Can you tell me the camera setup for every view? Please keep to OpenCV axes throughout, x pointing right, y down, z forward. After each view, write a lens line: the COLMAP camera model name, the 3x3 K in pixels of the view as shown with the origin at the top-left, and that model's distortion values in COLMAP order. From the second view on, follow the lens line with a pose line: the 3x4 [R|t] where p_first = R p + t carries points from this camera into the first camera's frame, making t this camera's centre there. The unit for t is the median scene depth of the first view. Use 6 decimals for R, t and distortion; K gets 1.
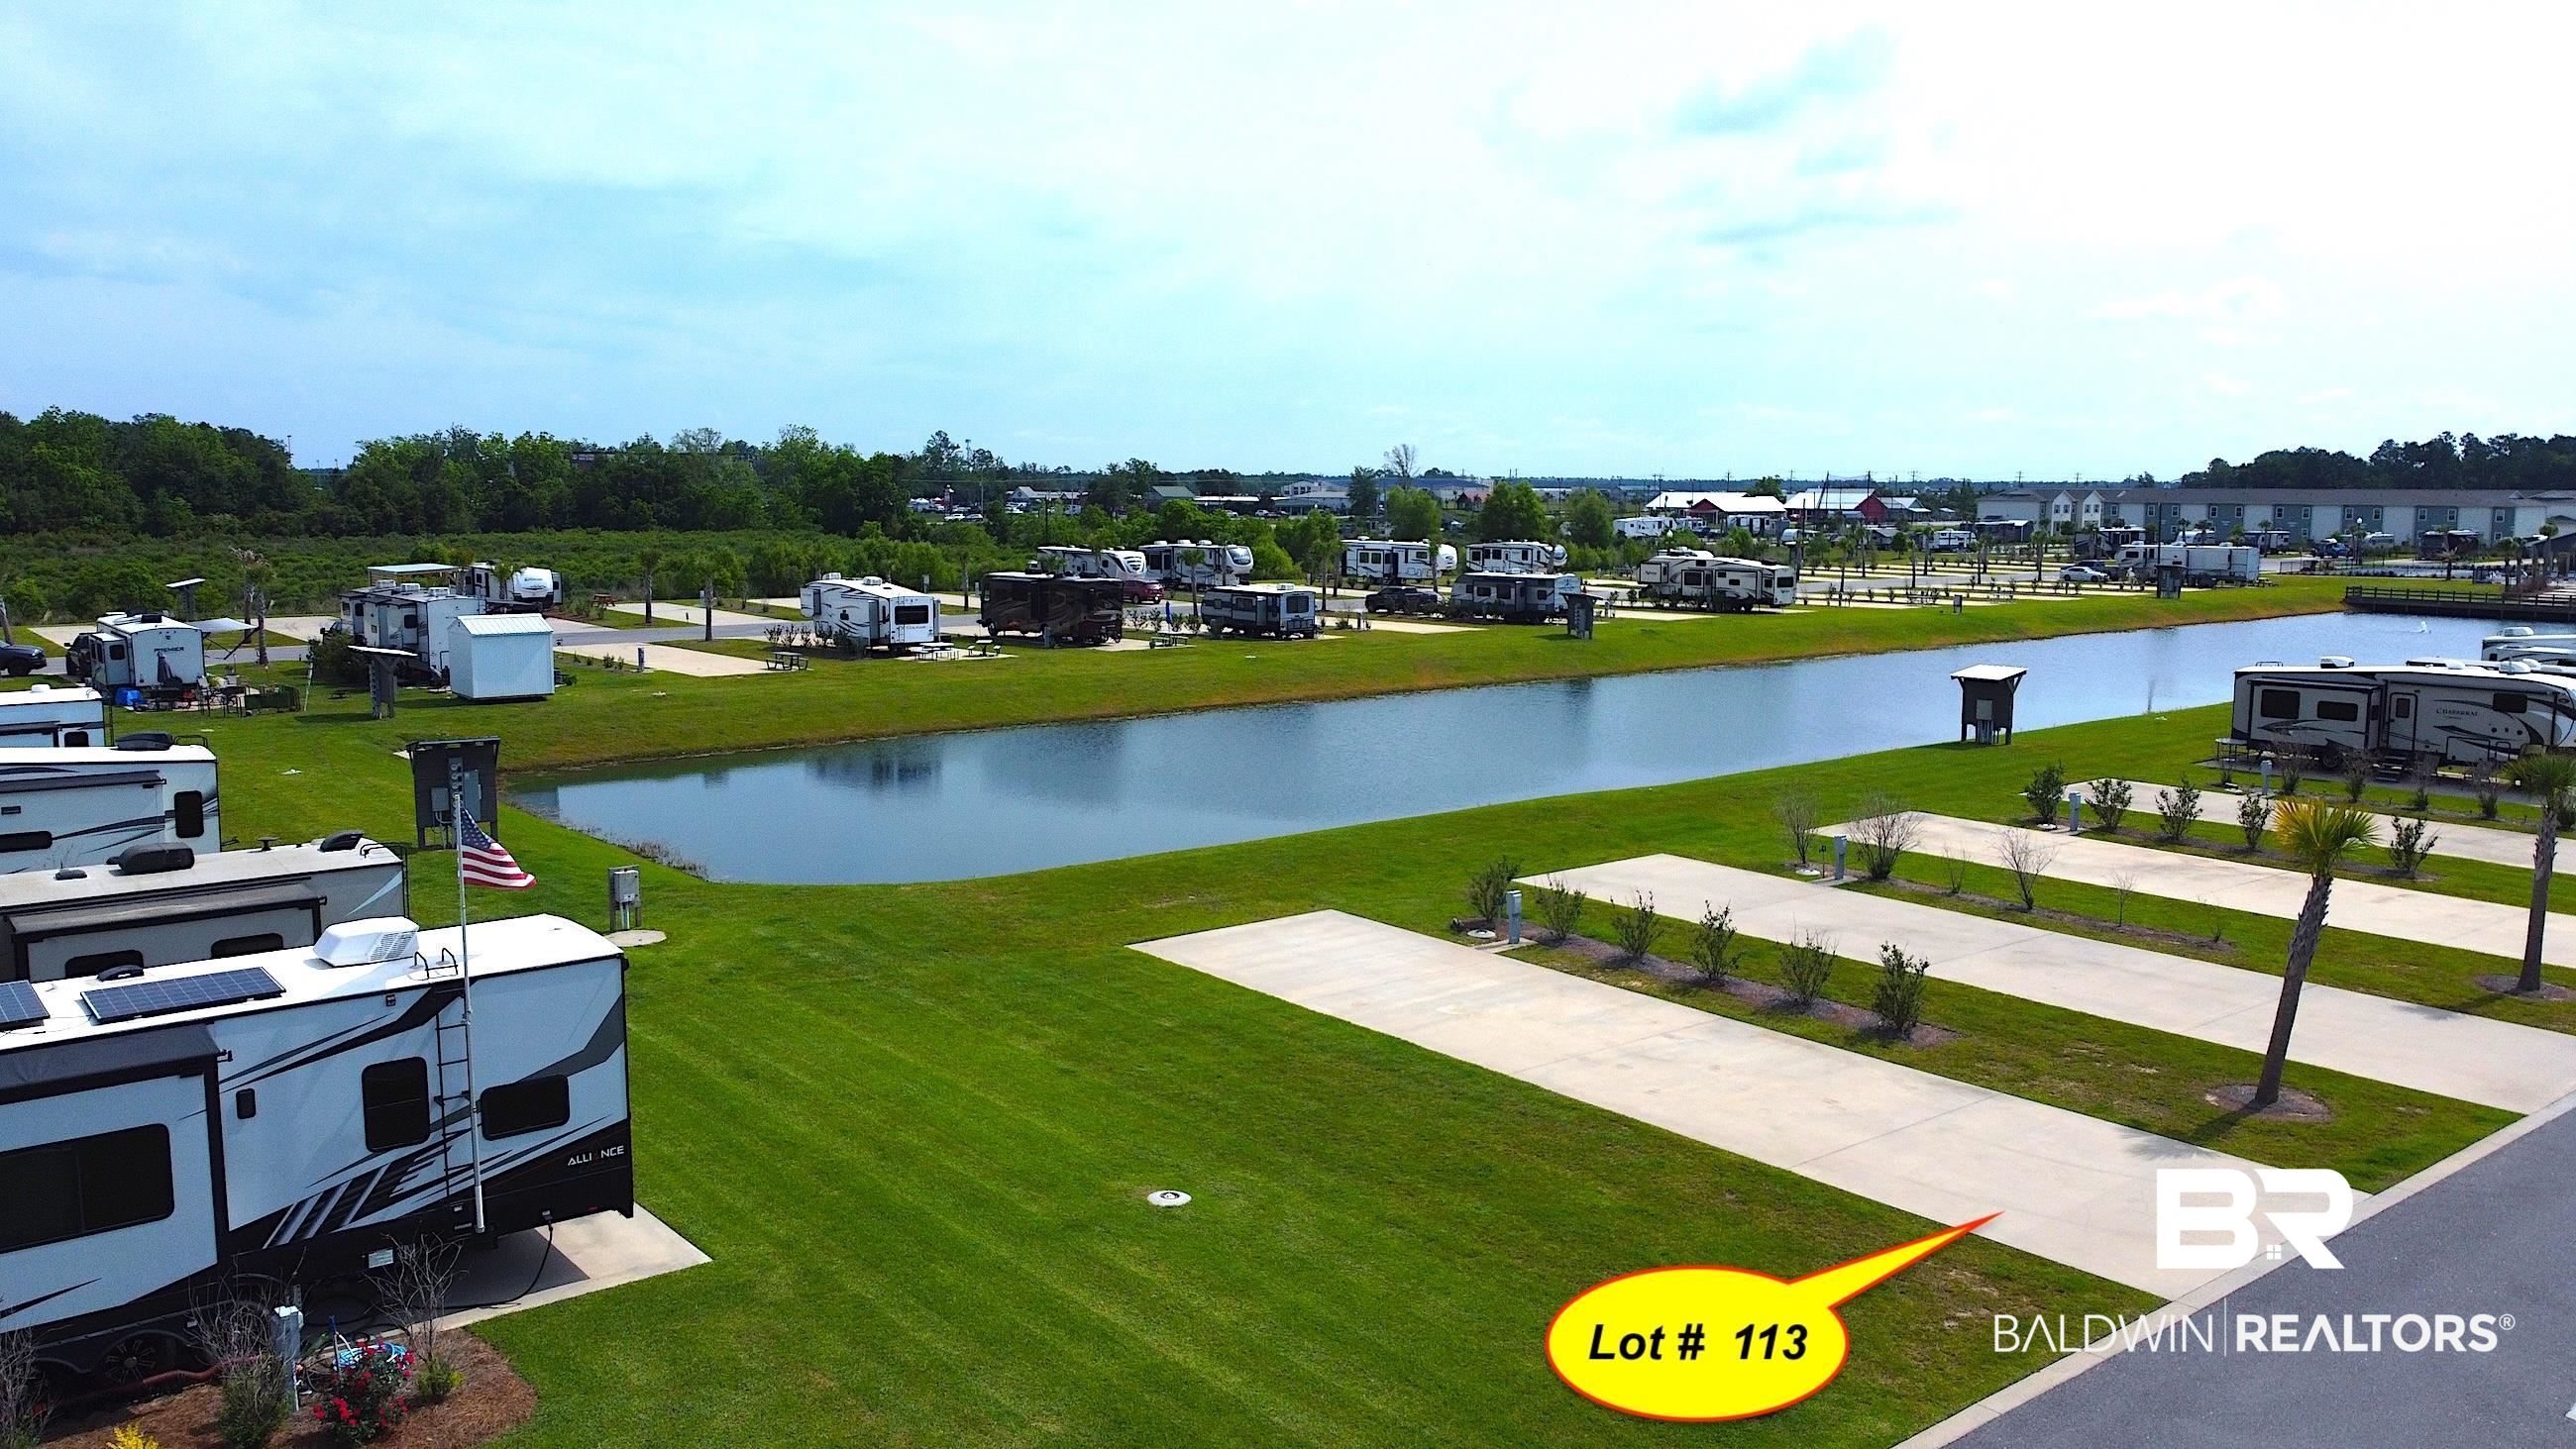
lens RADIAL K [[1955.3, 0, 1288.0], [0, 1955.3, 724.5], [0, 0, 1]] dist [0.003911, 0.003062]
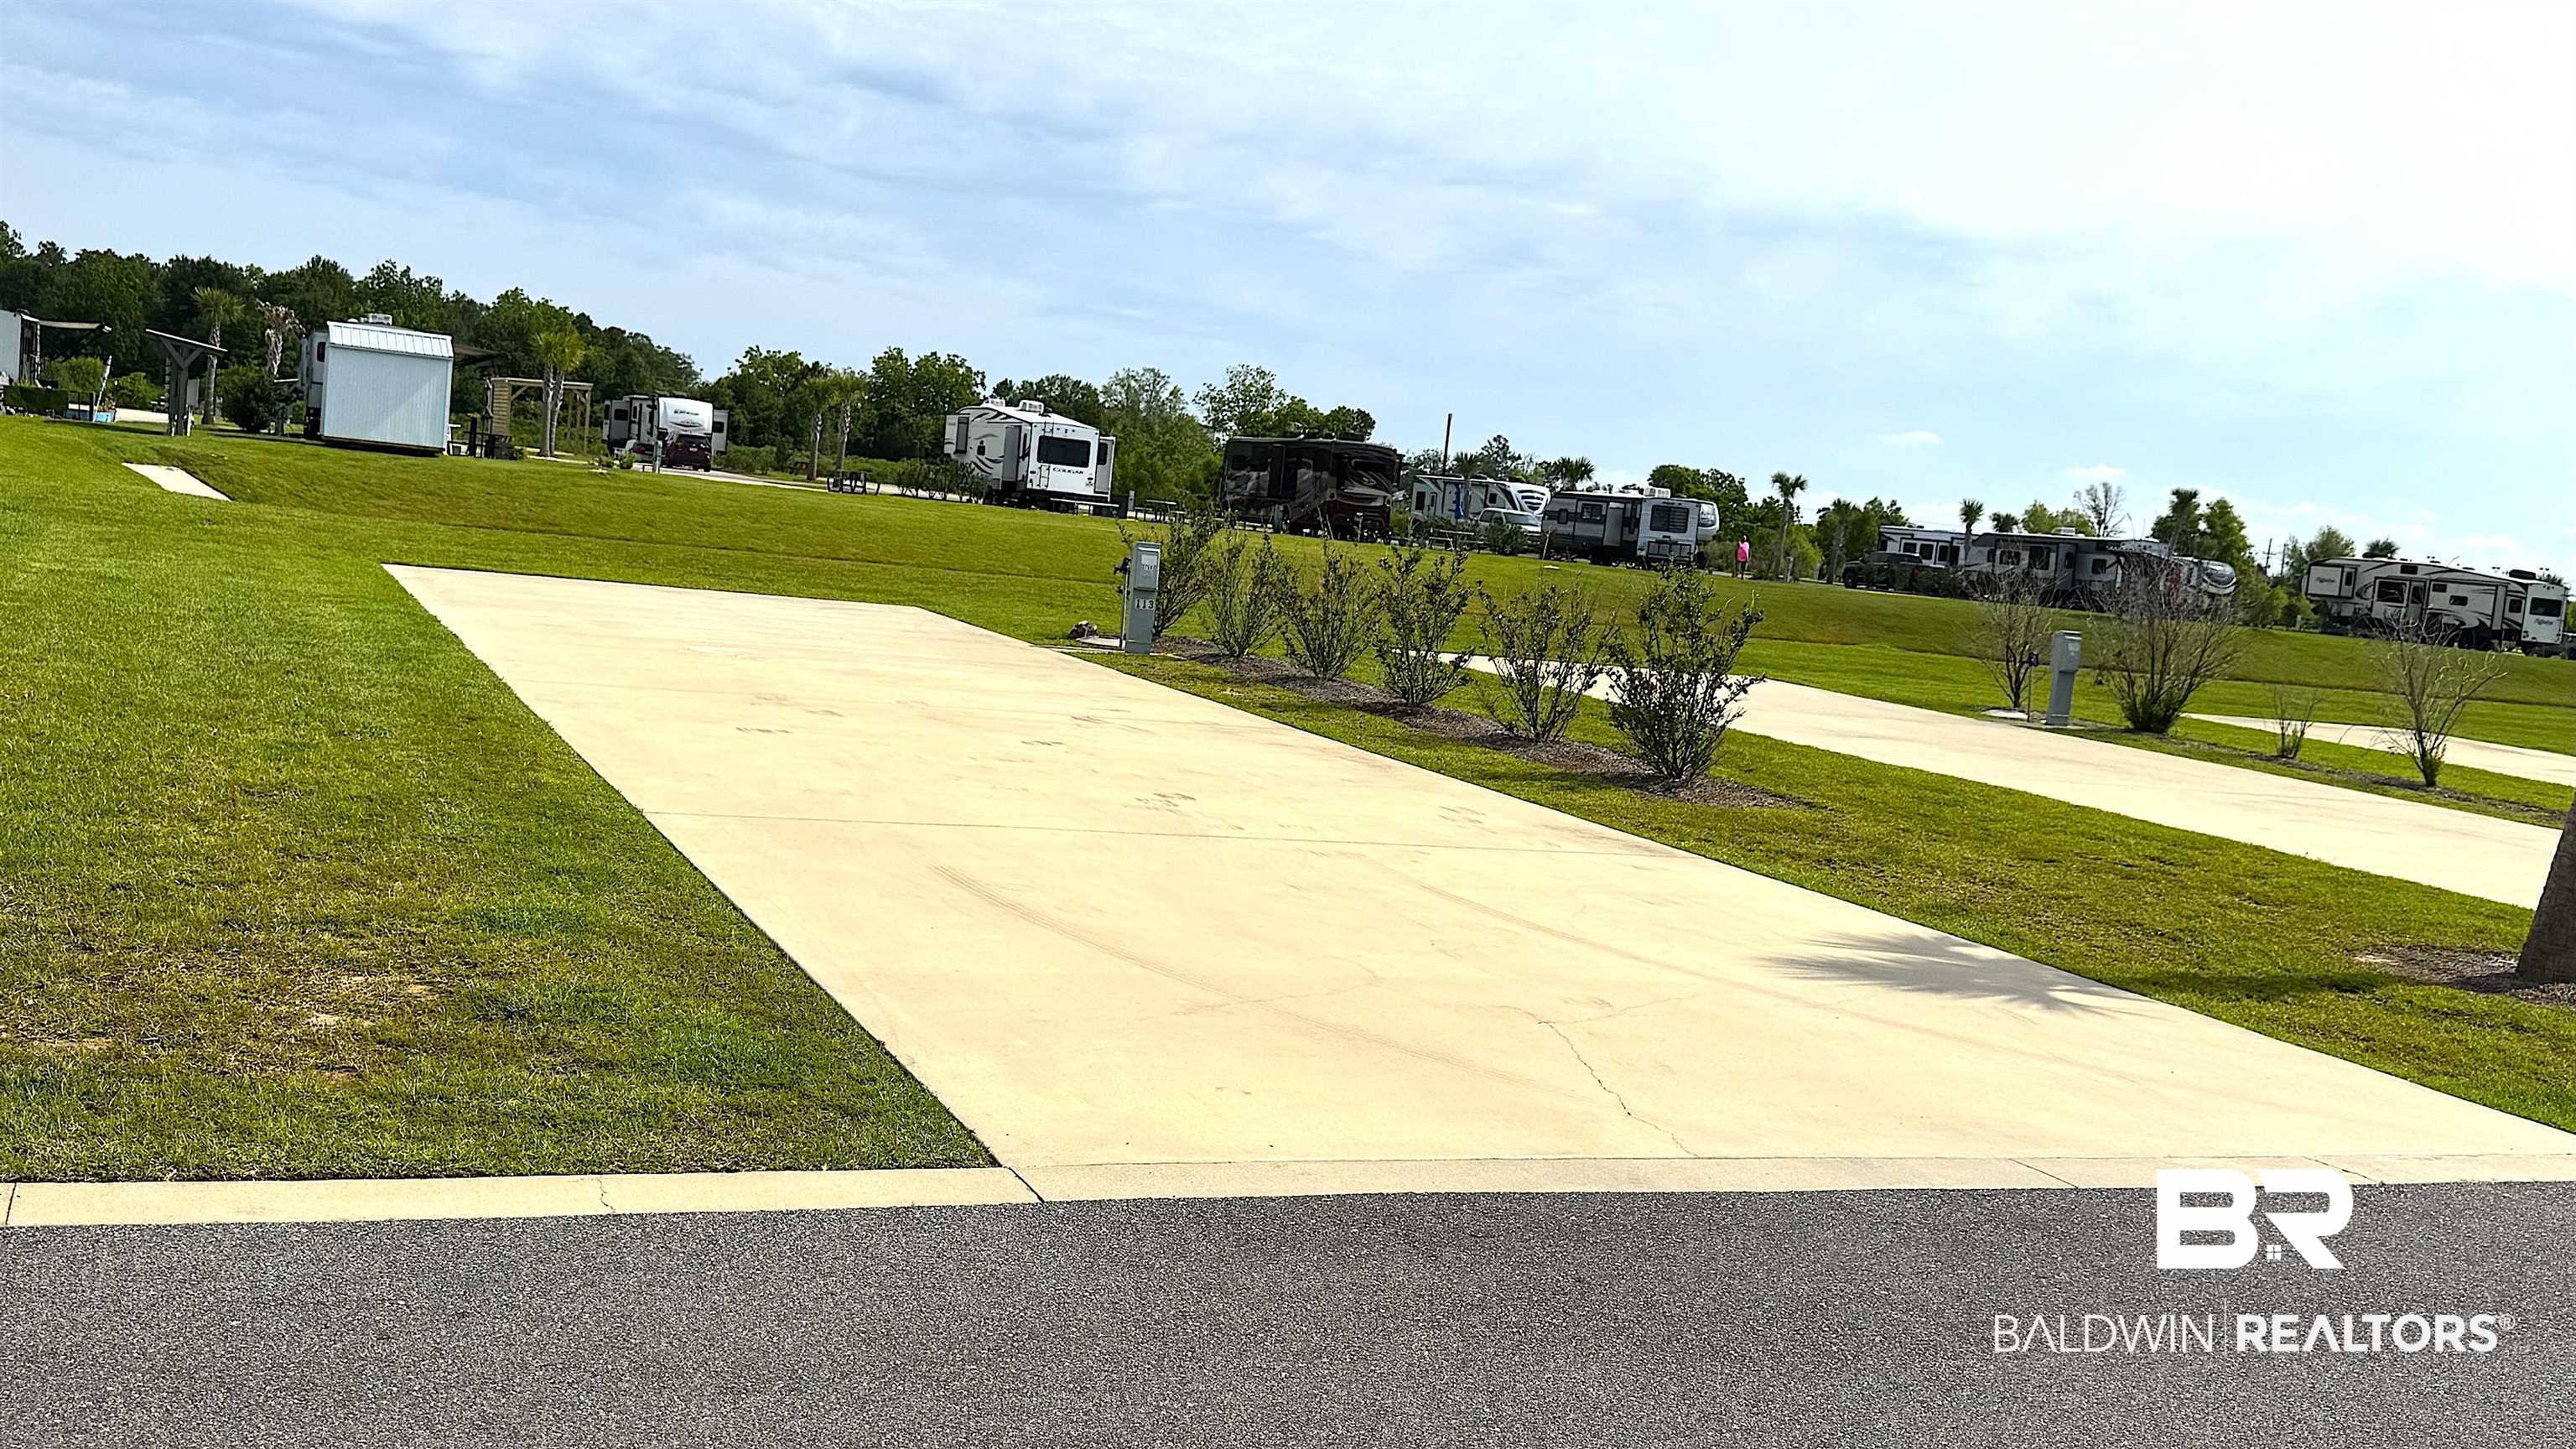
lens RADIAL K [[2514.3, 0, 1288.0], [0, 2514.3, 724.5], [0, 0, 1]] dist [0.181511, -0.434630]
pose [[0.957392, 0.117315, -0.263891, 0.127440], [-0.131012, 0.990768, -0.034854, 0.059286], [0.257365, 0.067942, 0.963923, 0.174842]]
